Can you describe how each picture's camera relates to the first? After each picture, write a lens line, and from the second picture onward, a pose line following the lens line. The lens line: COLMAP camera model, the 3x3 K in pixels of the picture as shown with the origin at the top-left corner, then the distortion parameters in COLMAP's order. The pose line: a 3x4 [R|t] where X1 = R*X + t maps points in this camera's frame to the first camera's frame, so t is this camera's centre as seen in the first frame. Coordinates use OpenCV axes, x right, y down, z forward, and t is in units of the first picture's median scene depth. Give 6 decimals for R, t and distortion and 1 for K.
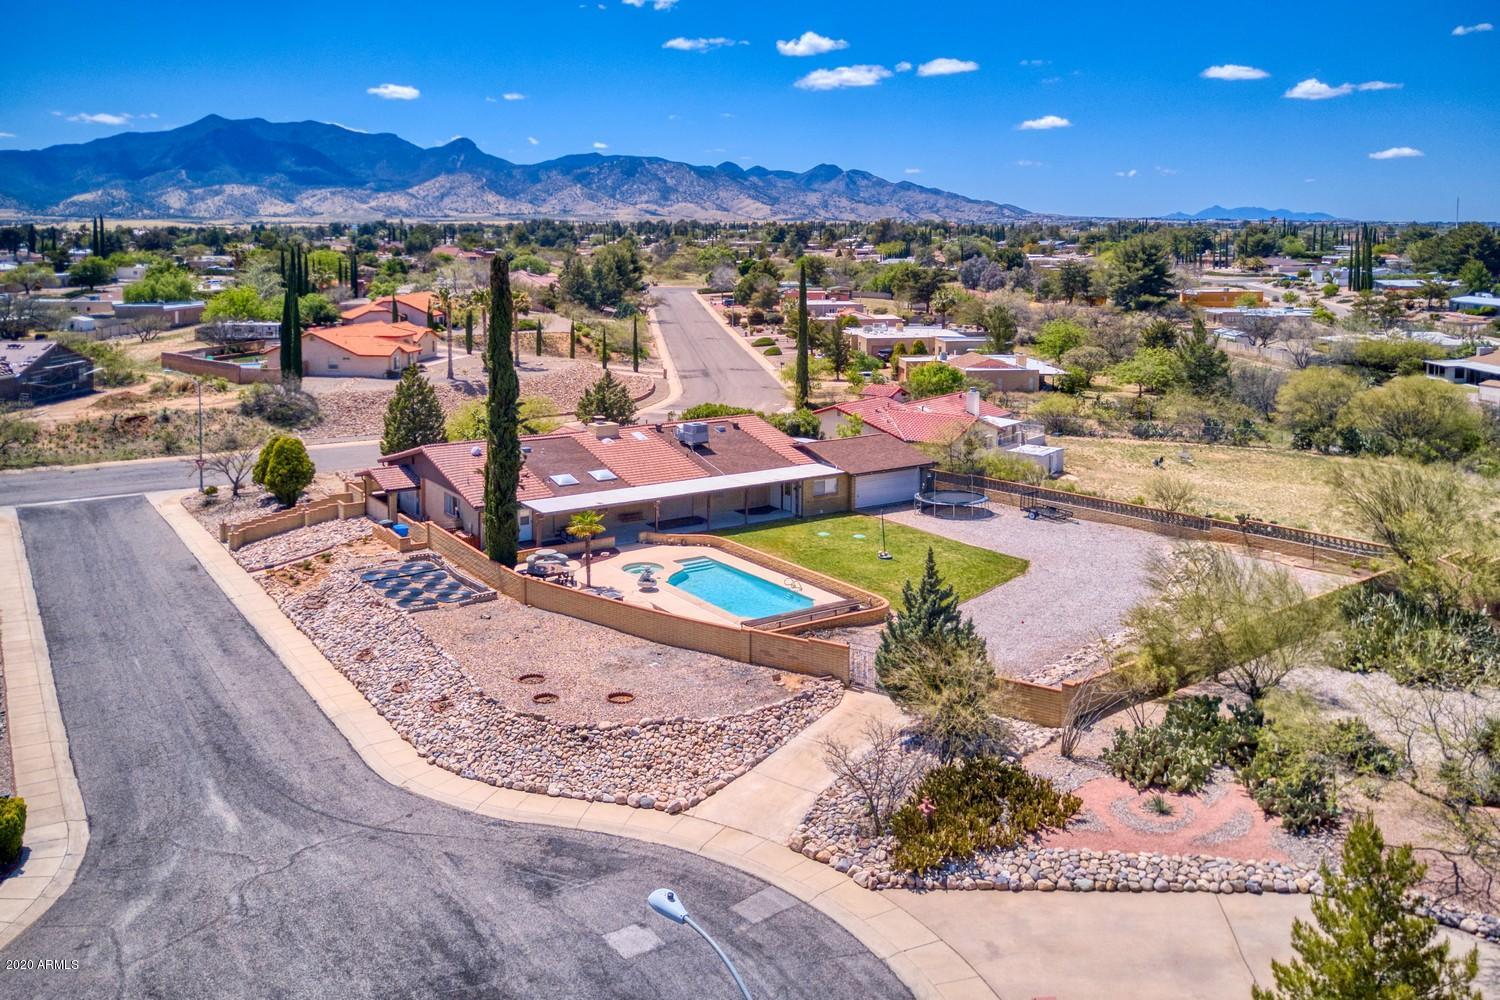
lens RADIAL K [[1223.3, 0, 750.0], [0, 1223.3, 500.0], [0, 0, 1]] dist [-0.006088, -0.005955]
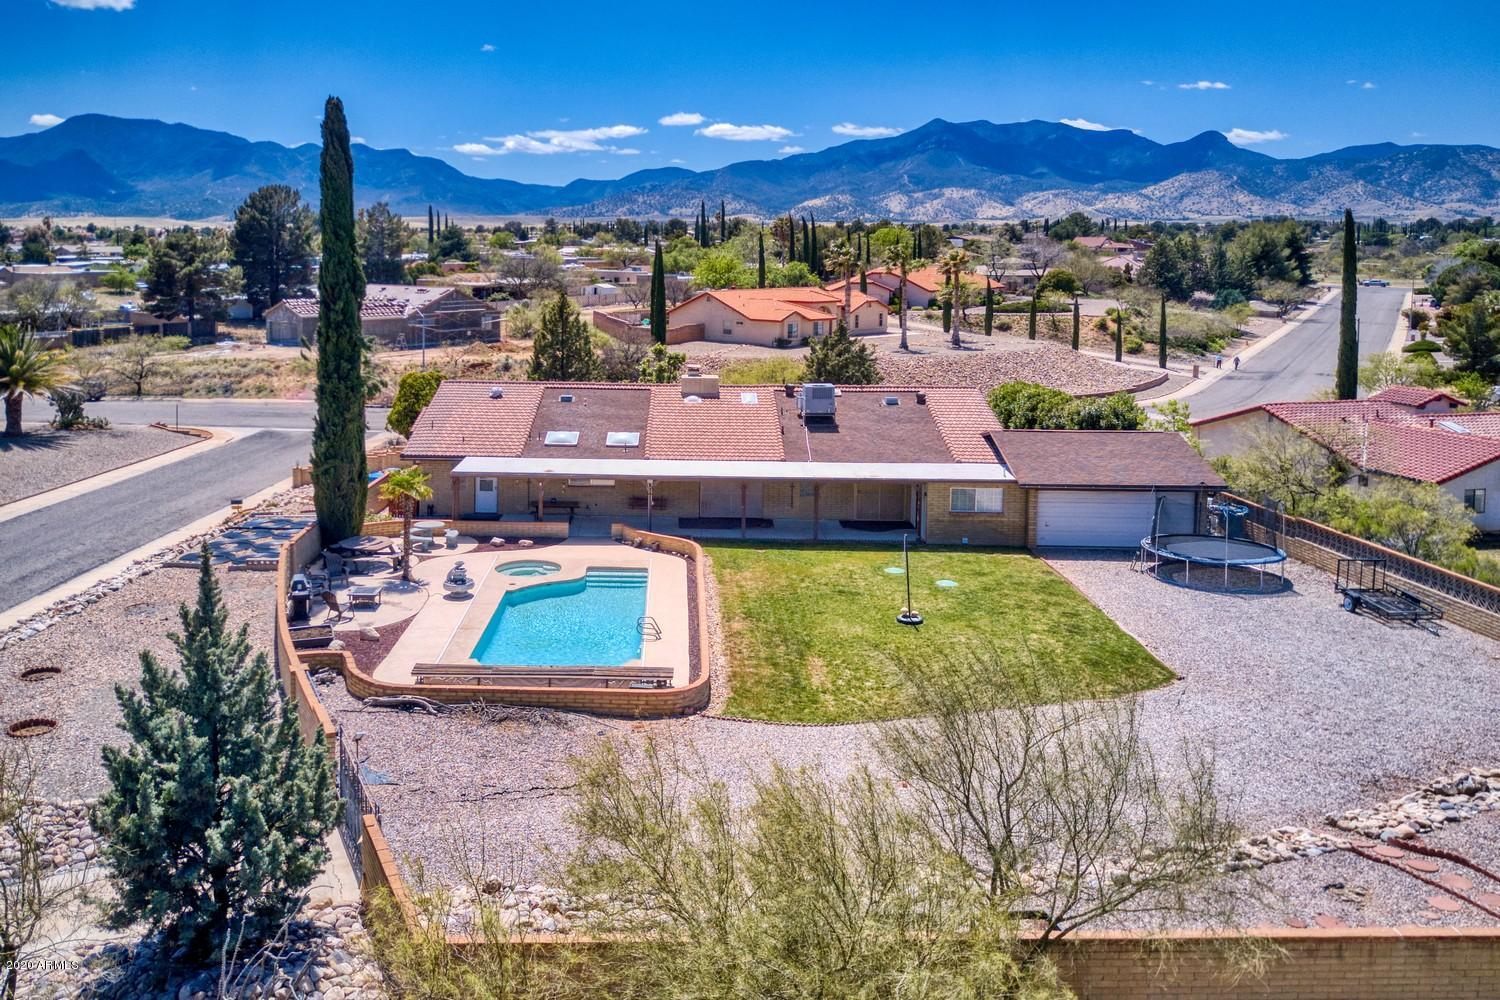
lens RADIAL K [[1223.3, 0, 750.0], [0, 1223.3, 500.0], [0, 0, 1]] dist [-0.006088, -0.005955]
pose [[0.785558, 0.113757, -0.608241, 0.089866], [-0.128044, 0.991565, 0.020077, -0.002221], [0.605395, 0.062110, 0.793498, 0.118196]]
